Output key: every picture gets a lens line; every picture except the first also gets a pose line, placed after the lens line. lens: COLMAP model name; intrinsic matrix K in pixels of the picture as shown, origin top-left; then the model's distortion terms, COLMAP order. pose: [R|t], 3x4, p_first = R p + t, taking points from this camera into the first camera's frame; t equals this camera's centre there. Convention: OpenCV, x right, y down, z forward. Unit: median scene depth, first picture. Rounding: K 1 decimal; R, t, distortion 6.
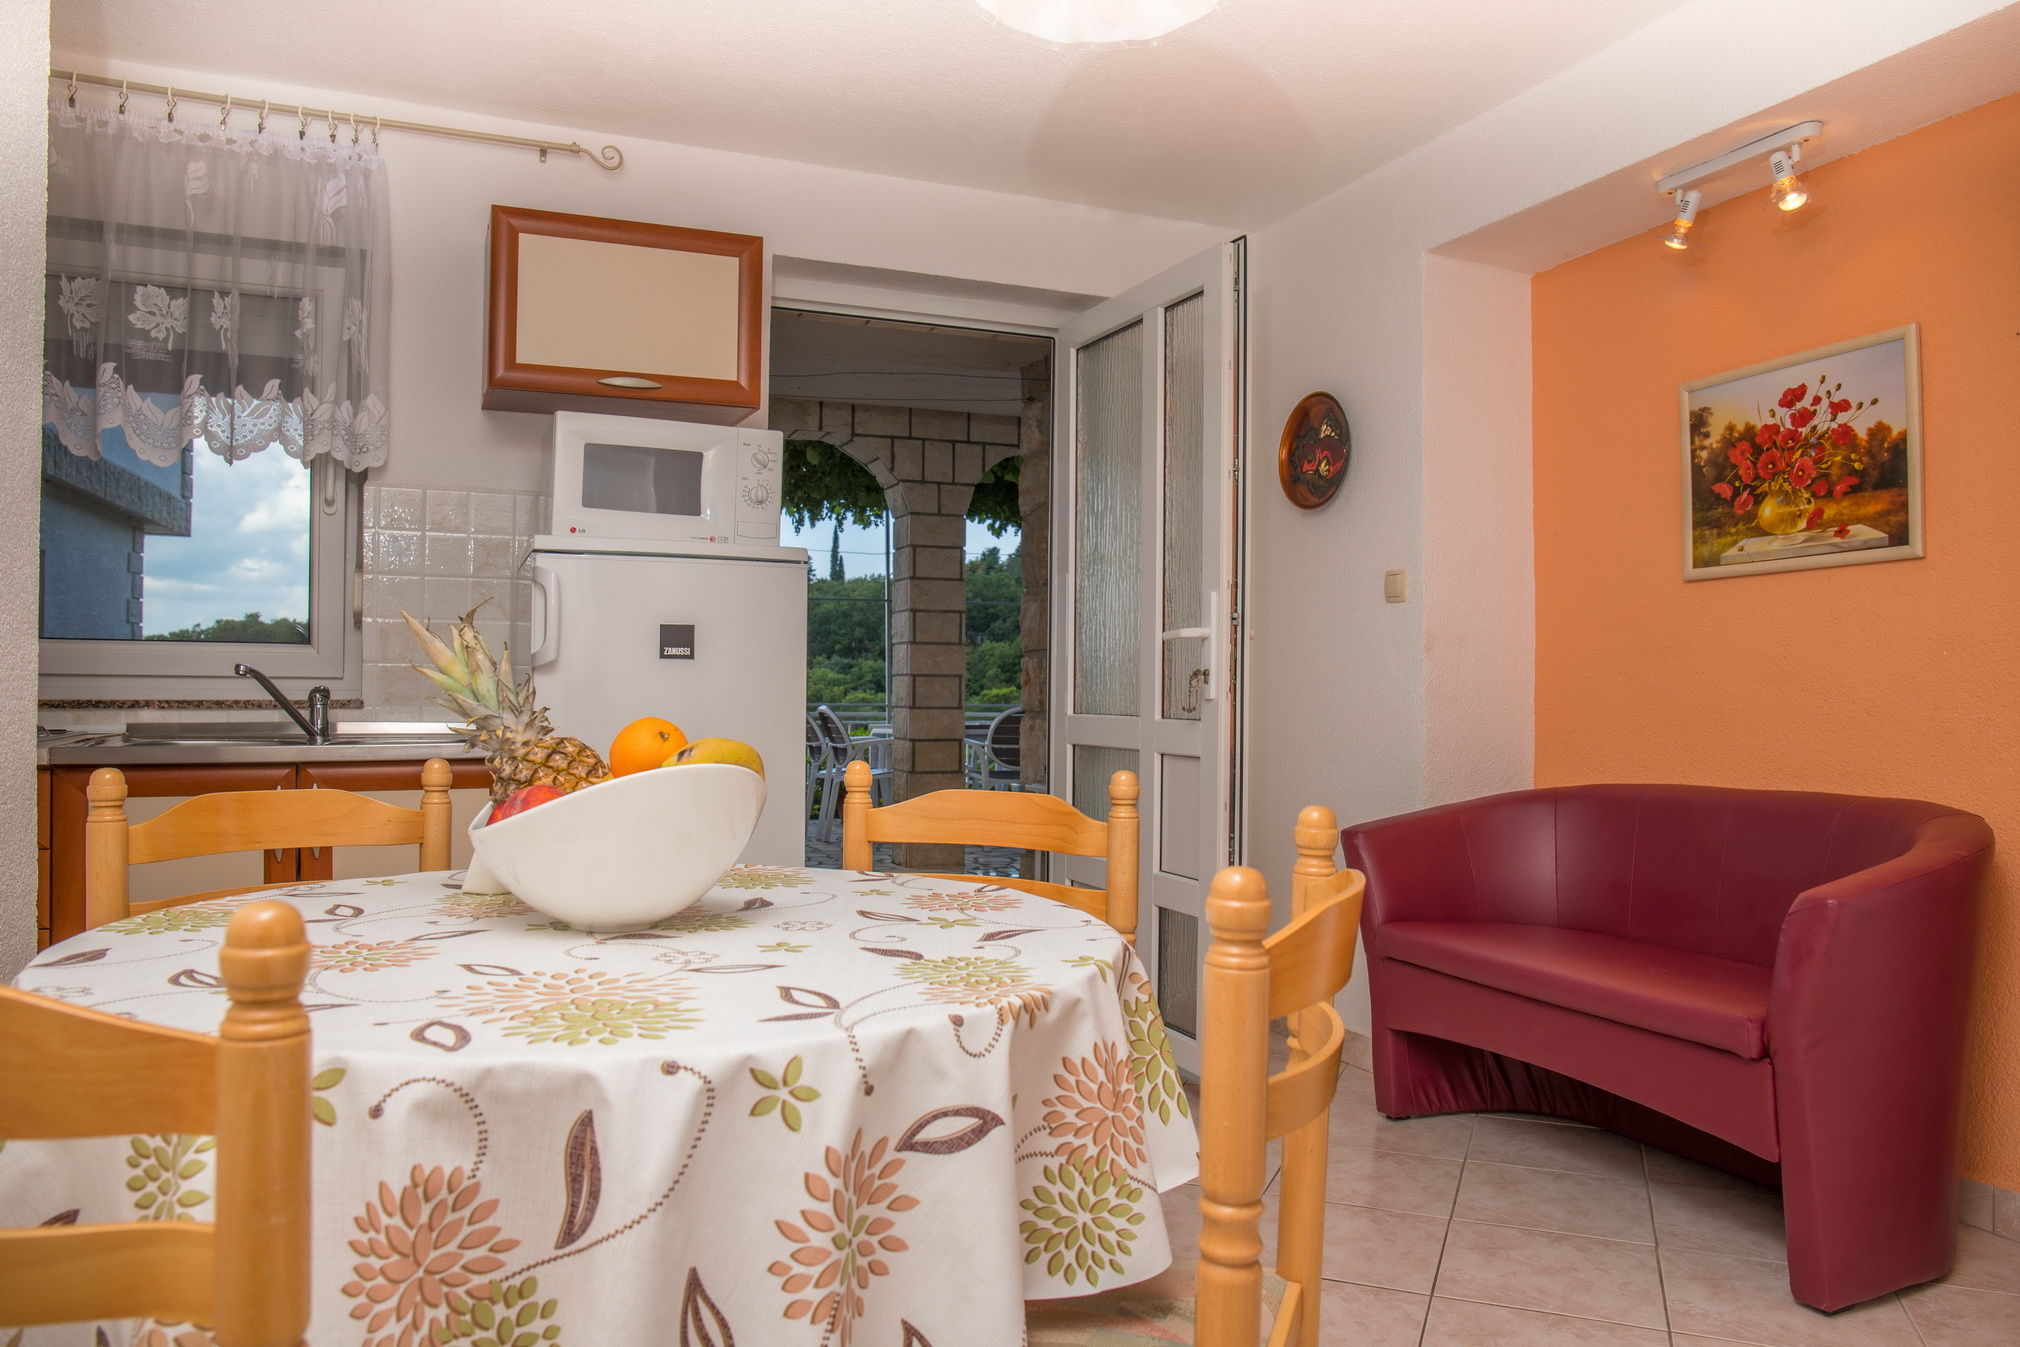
lens RADIAL K [[1354.4, 0, 996.7], [0, 1354.4, 659.0], [0, 0, 1]] dist [-0.053053, 0.025201]
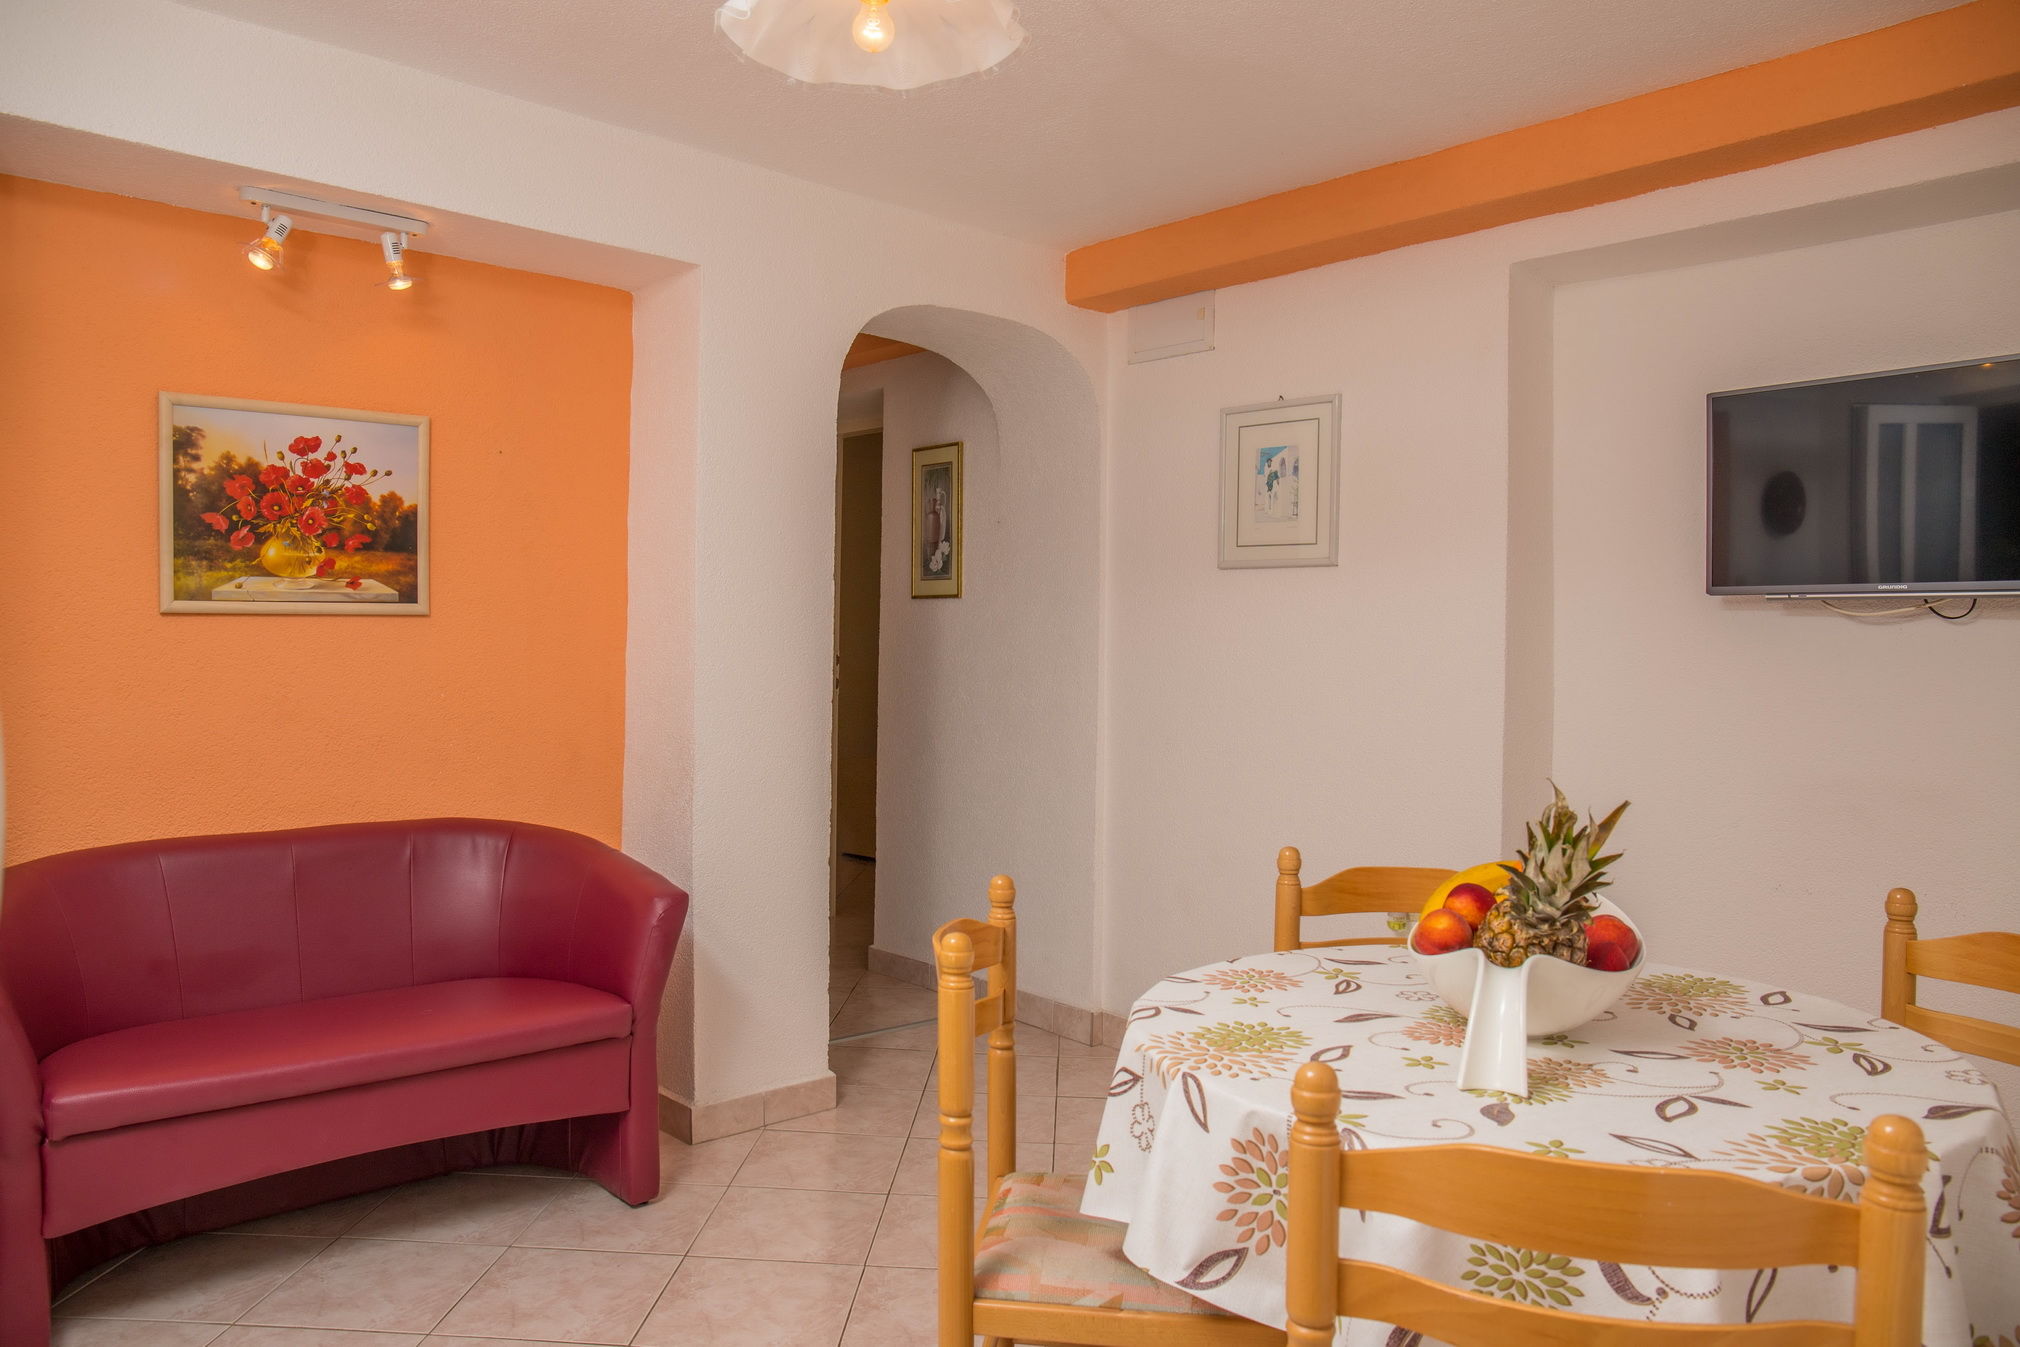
lens RADIAL K [[1354.4, 0, 1018.4], [0, 1354.4, 658.7], [0, 0, 1]] dist [-0.053053, 0.025201]
pose [[-0.326872, -0.024117, 0.944761, -0.573731], [-0.038360, 0.999189, 0.012235, -0.066463], [-0.944290, -0.032241, -0.327532, 0.820006]]
